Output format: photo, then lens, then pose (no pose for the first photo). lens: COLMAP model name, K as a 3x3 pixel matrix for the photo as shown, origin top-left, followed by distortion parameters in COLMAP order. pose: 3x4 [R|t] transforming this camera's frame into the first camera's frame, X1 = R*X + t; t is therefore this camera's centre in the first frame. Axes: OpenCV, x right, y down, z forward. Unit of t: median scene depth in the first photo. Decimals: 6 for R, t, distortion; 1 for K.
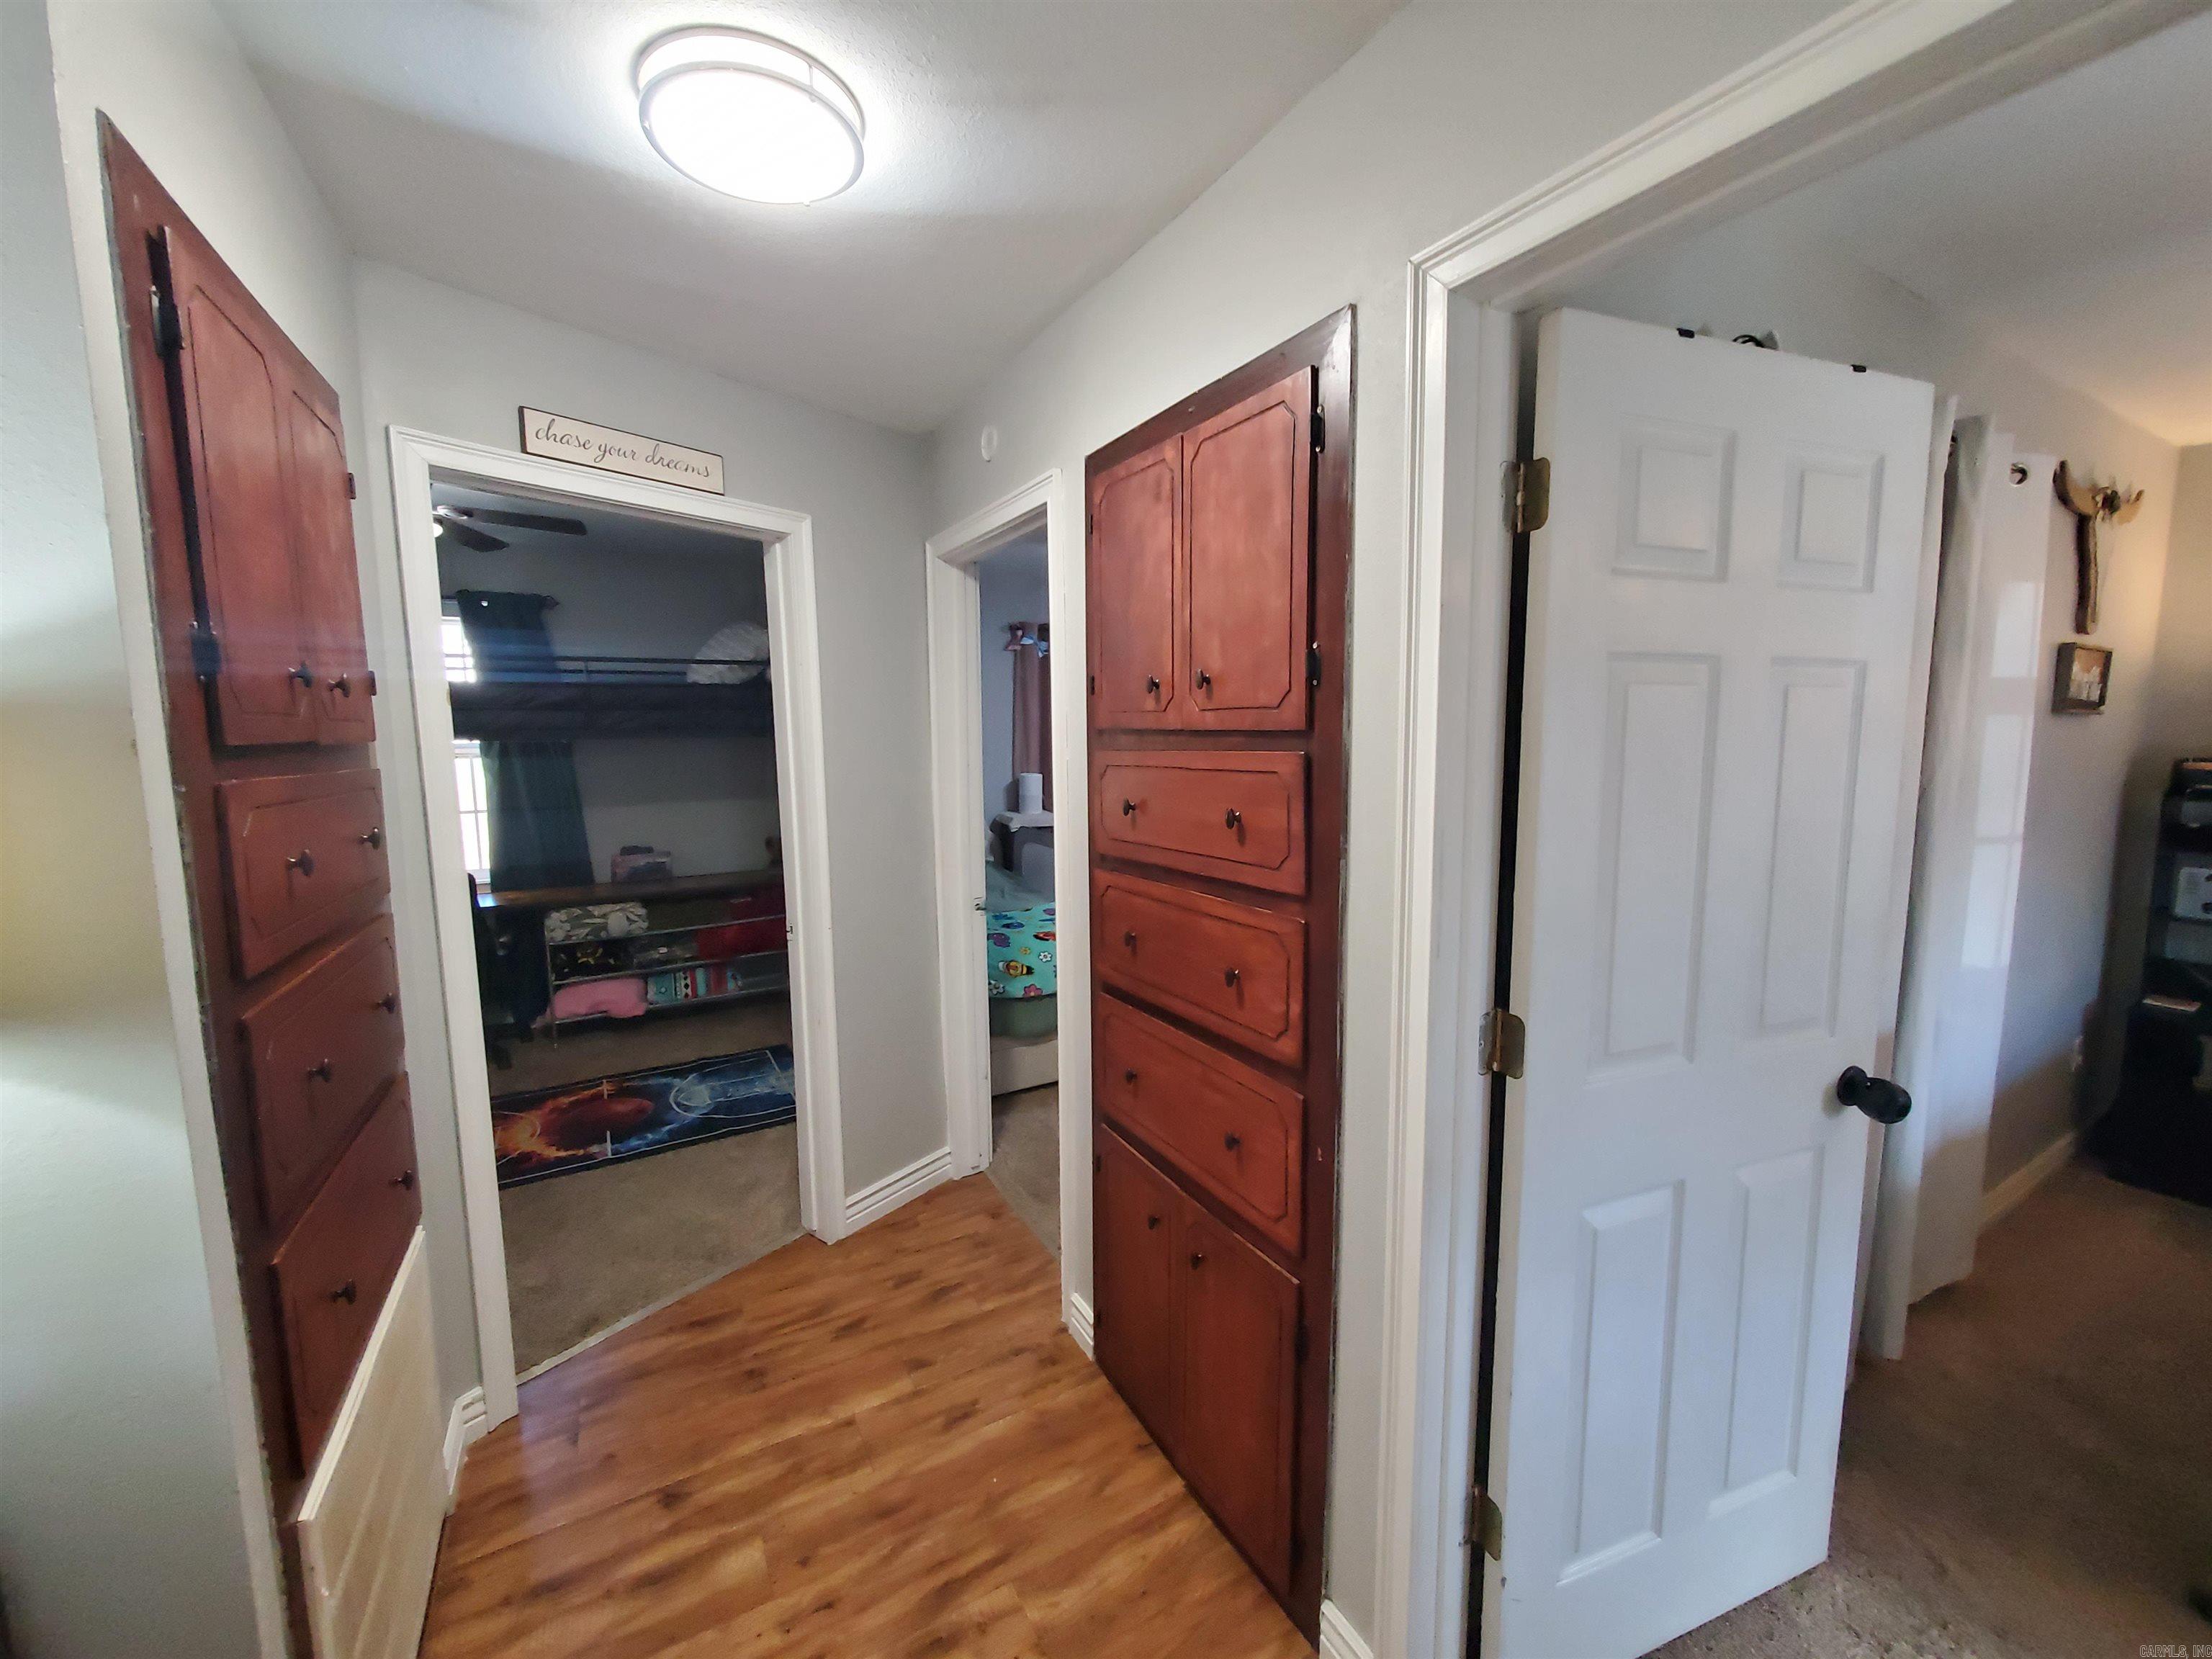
lens RADIAL K [[872.9, 0, 1092.0], [0, 872.9, 818.0], [0, 0, 1]] dist [-0.005106, 0.000183]
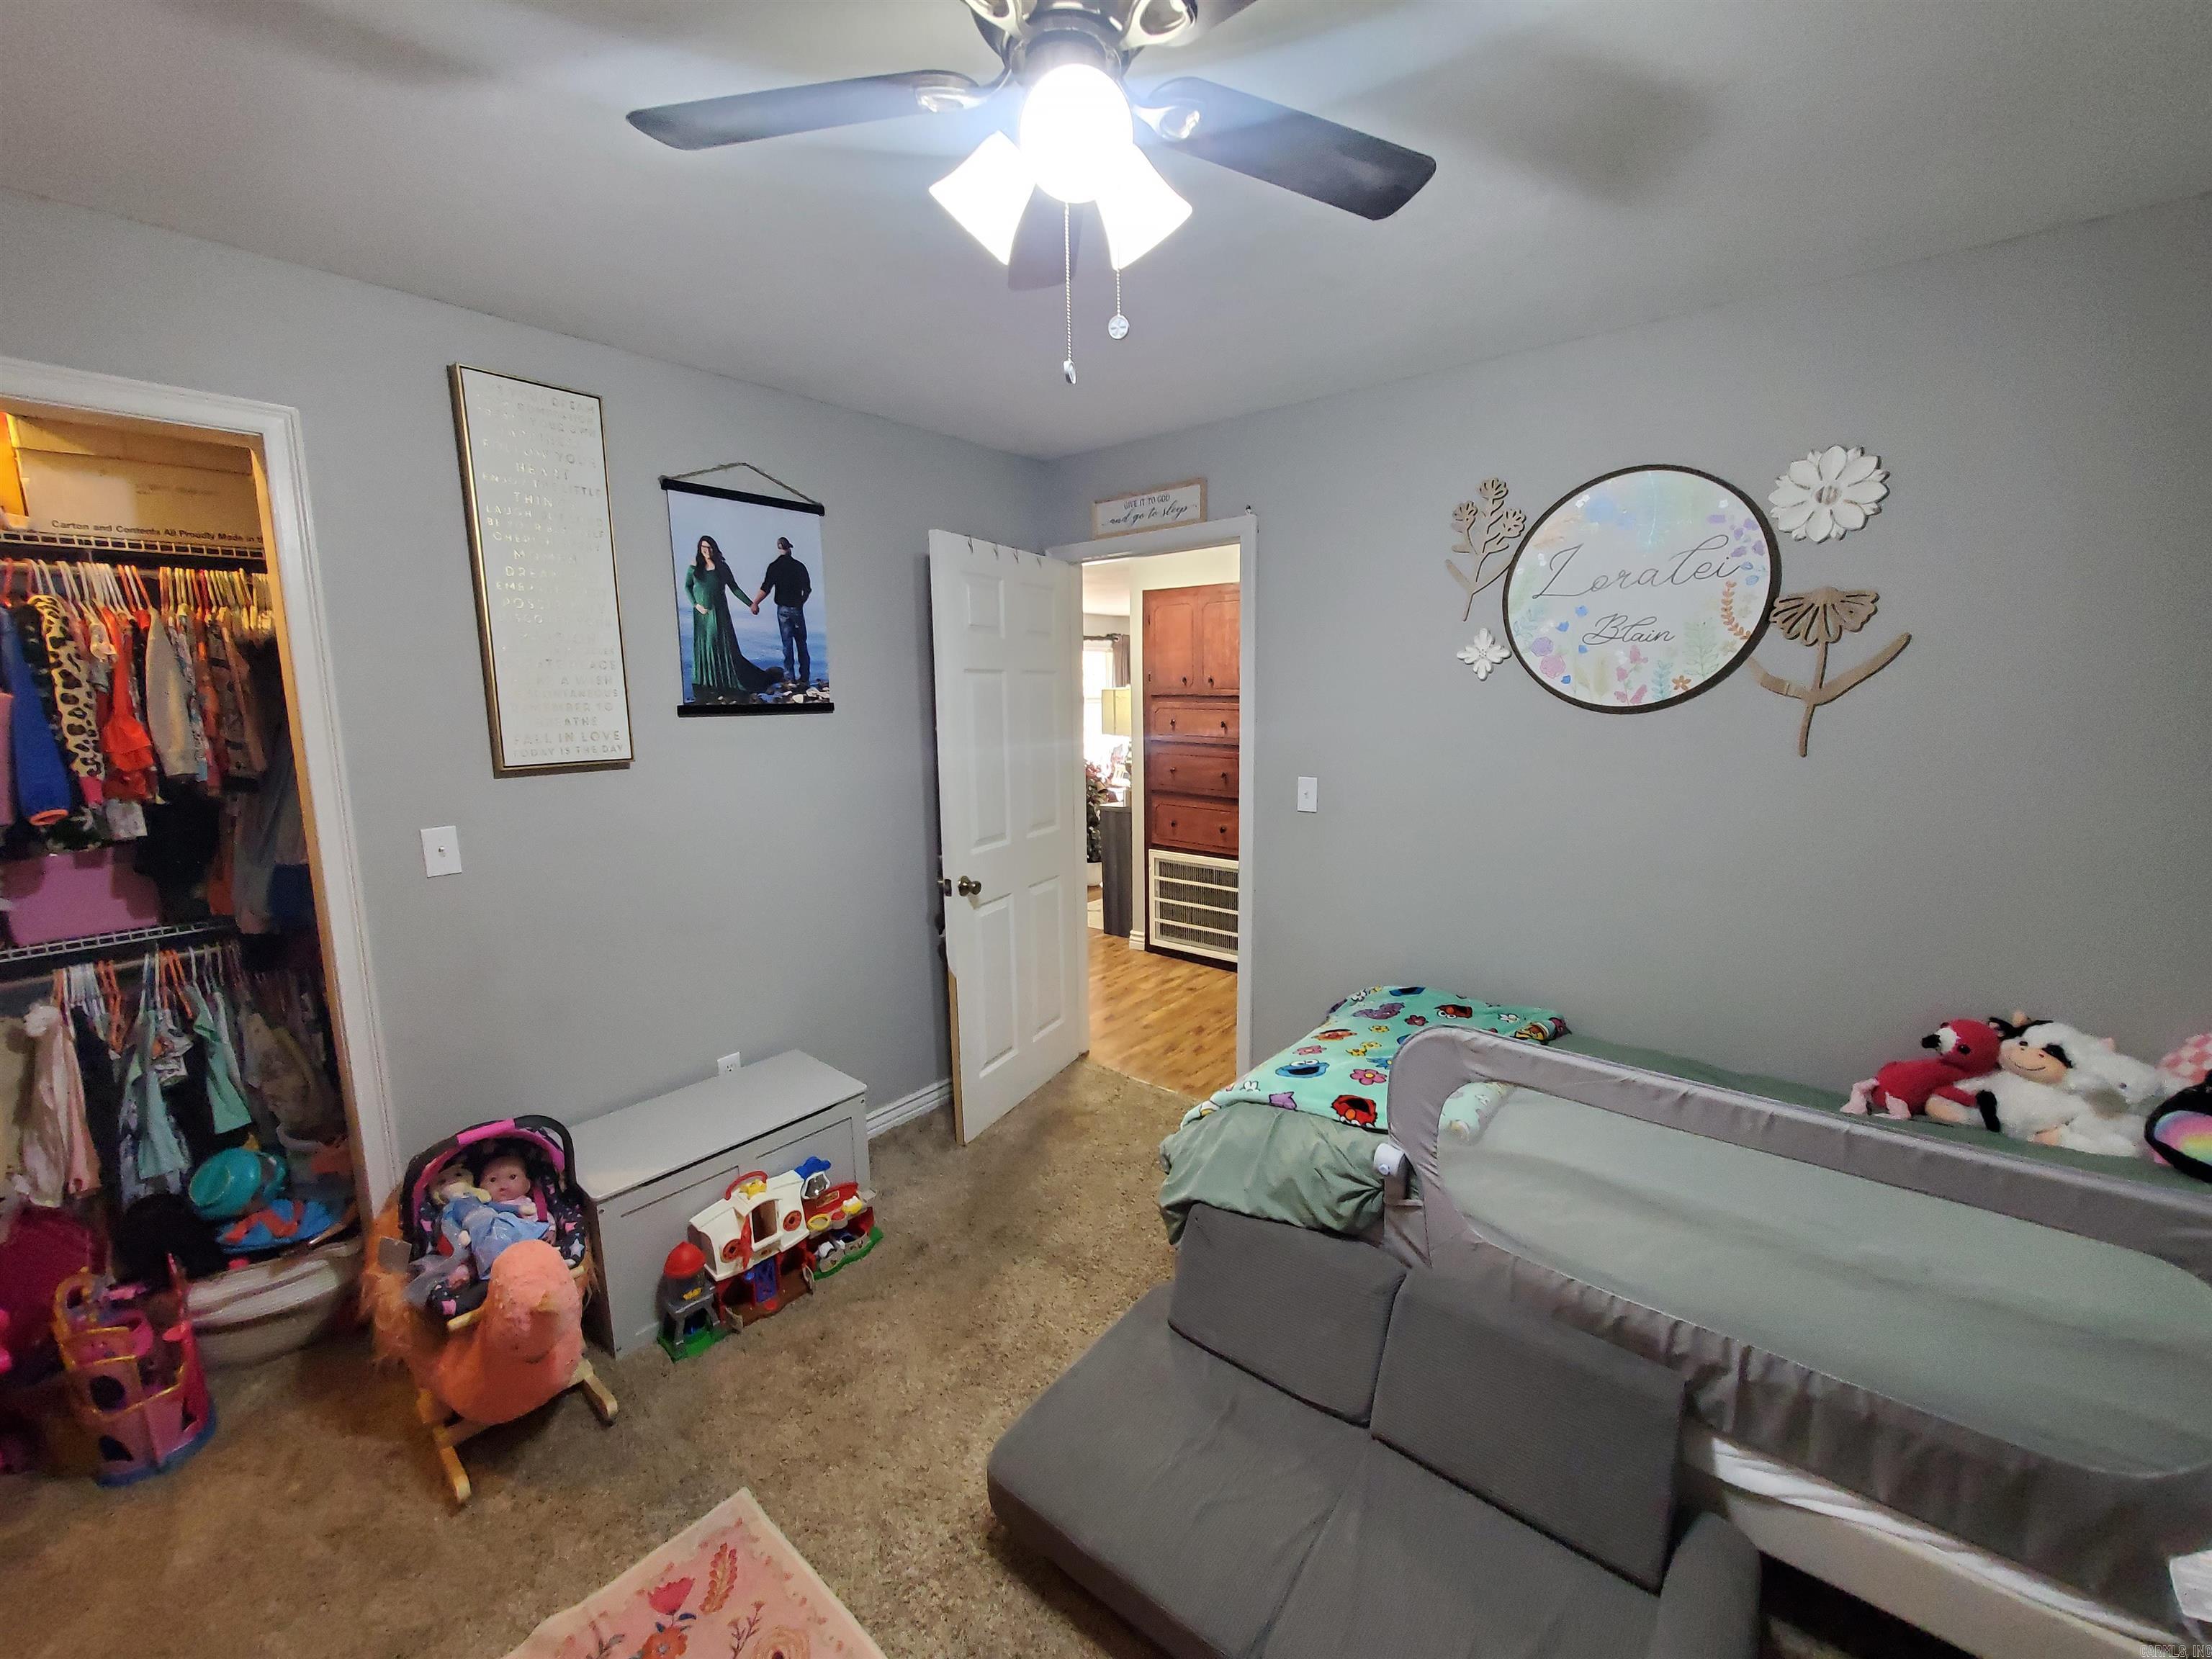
lens RADIAL K [[872.9, 0, 1105.0], [0, 872.9, 830.7], [0, 0, 1]] dist [-0.005106, 0.000183]
pose [[-0.930336, 0.065959, -0.360728, 0.367418], [-0.031190, 0.965894, 0.257054, -0.190701], [0.365380, 0.250397, -0.896548, 1.698918]]
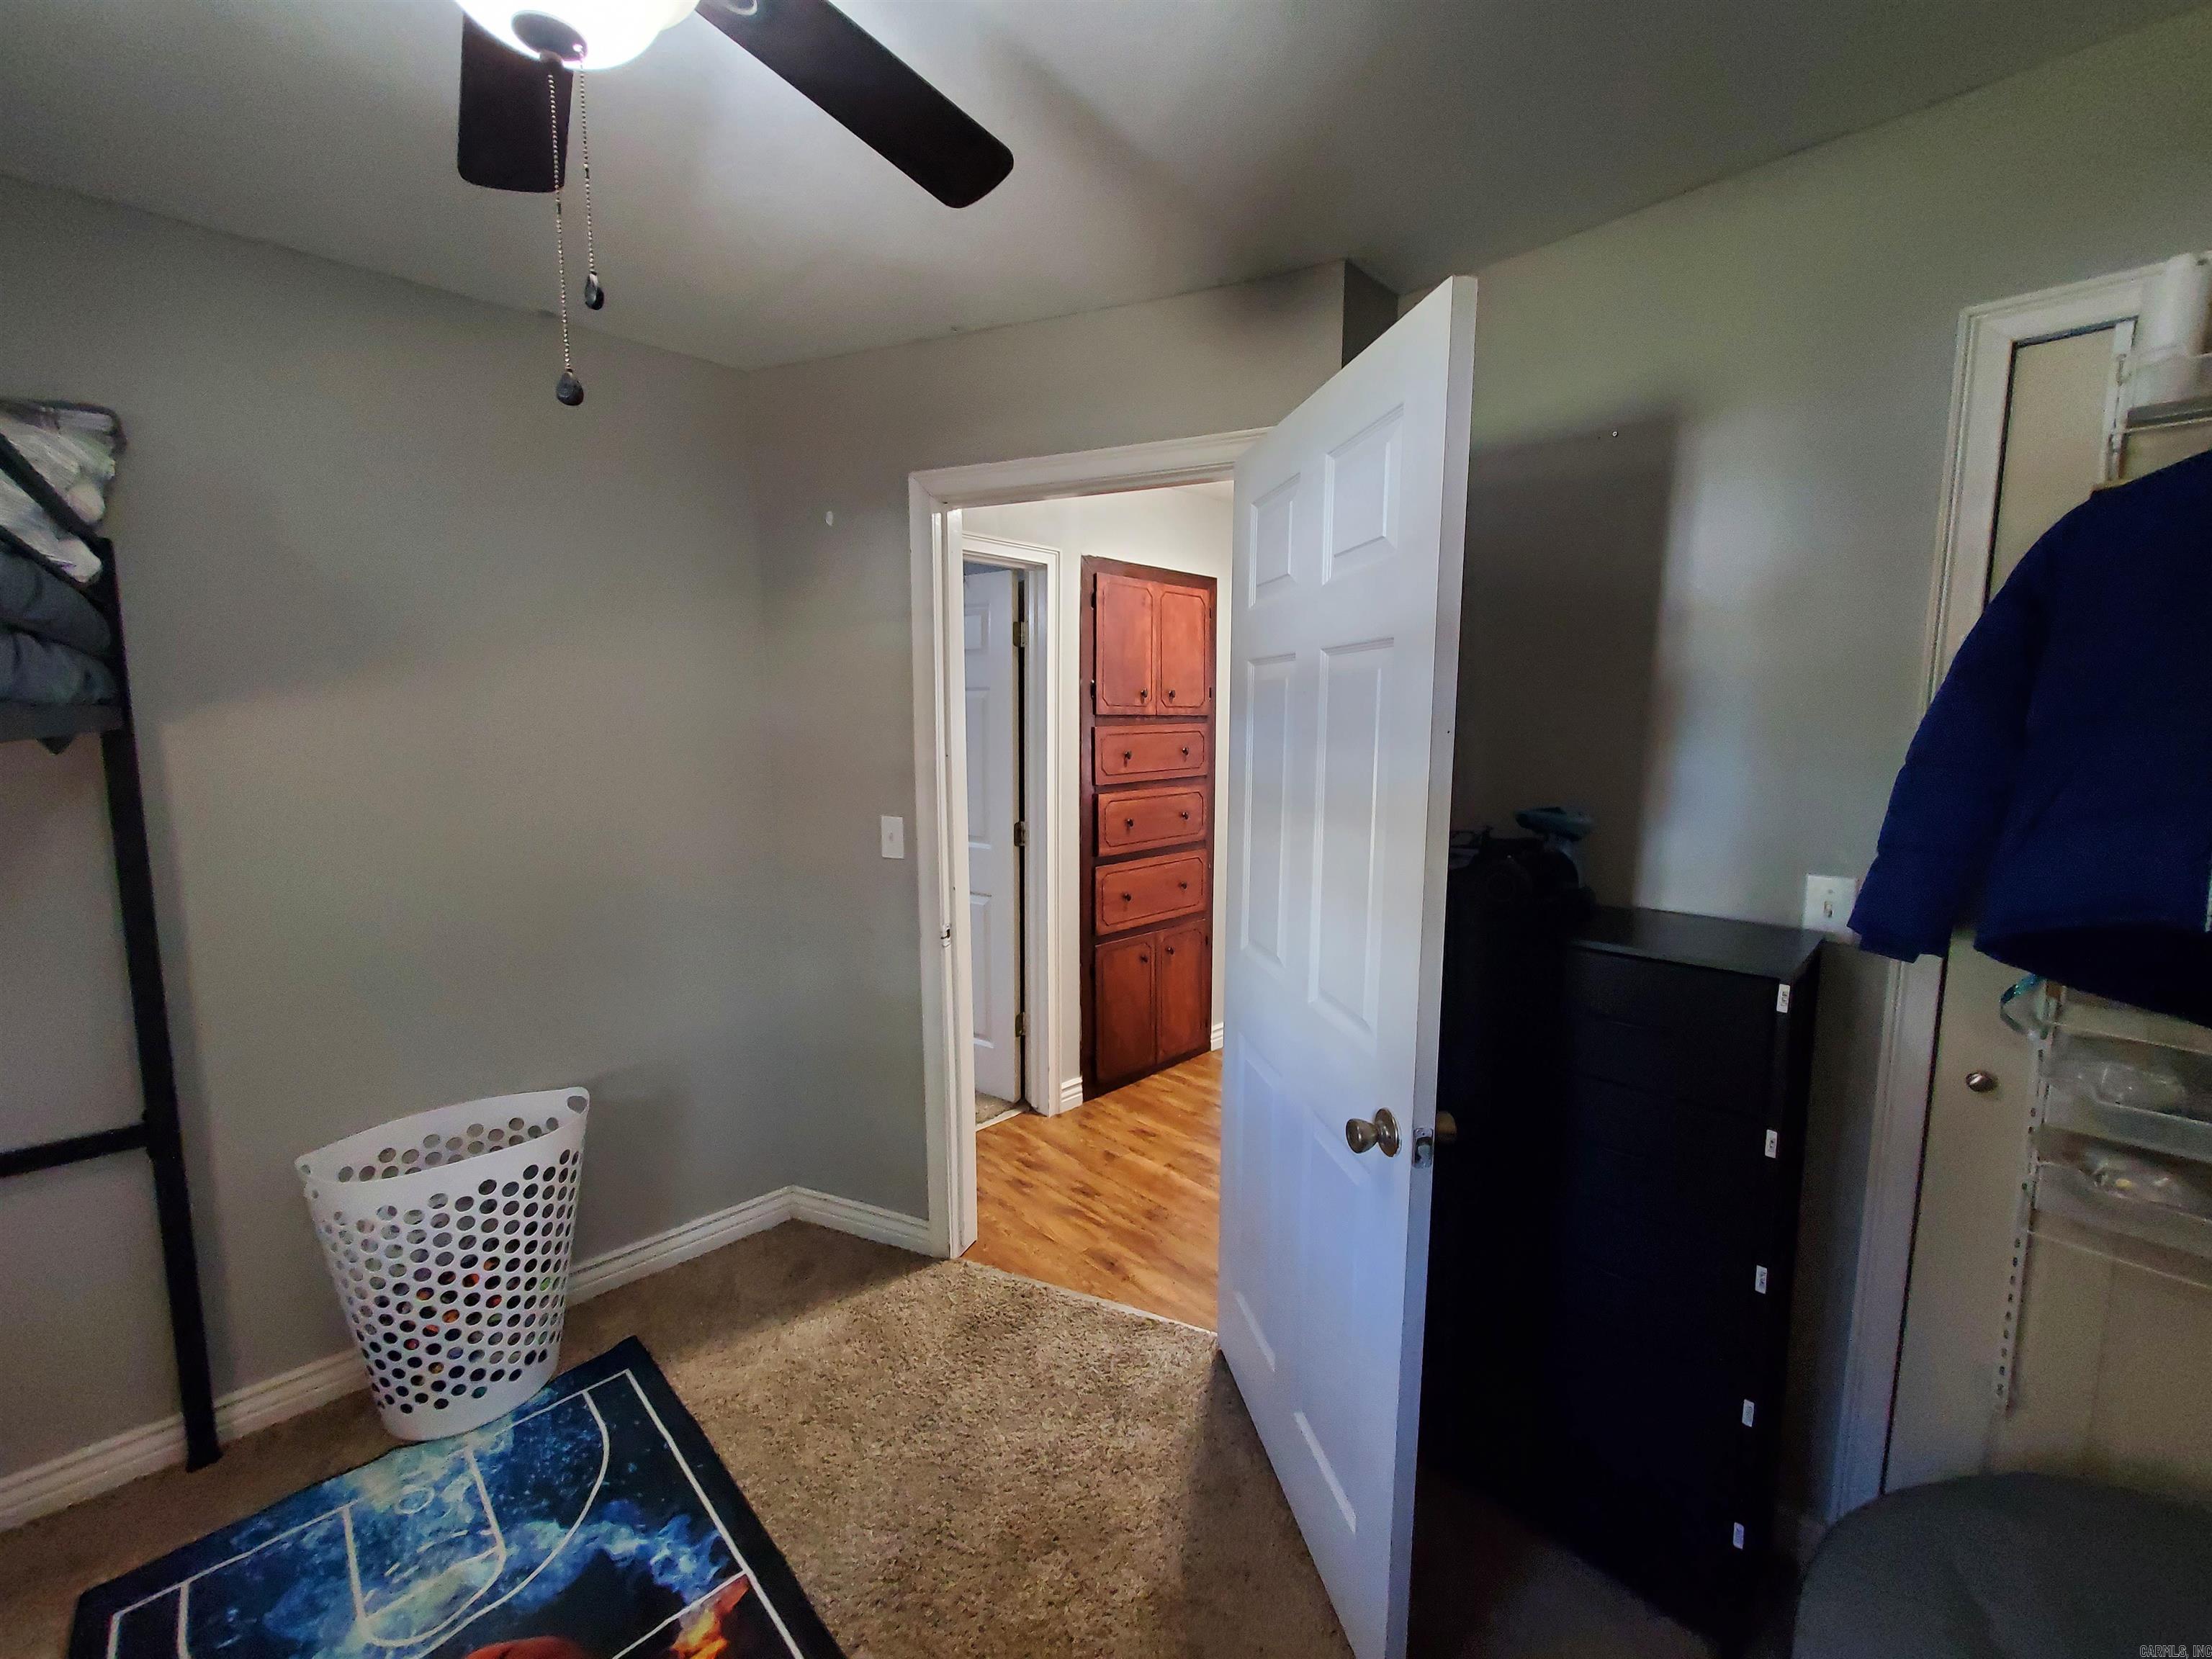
lens RADIAL K [[872.9, 0, 1121.1], [0, 872.9, 819.9], [0, 0, 1]] dist [-0.005106, 0.000183]
pose [[-0.261720, -0.107867, 0.959097, -0.997274], [0.102314, 0.985035, 0.138703, -0.076796], [-0.959705, 0.134431, -0.246767, 0.824772]]
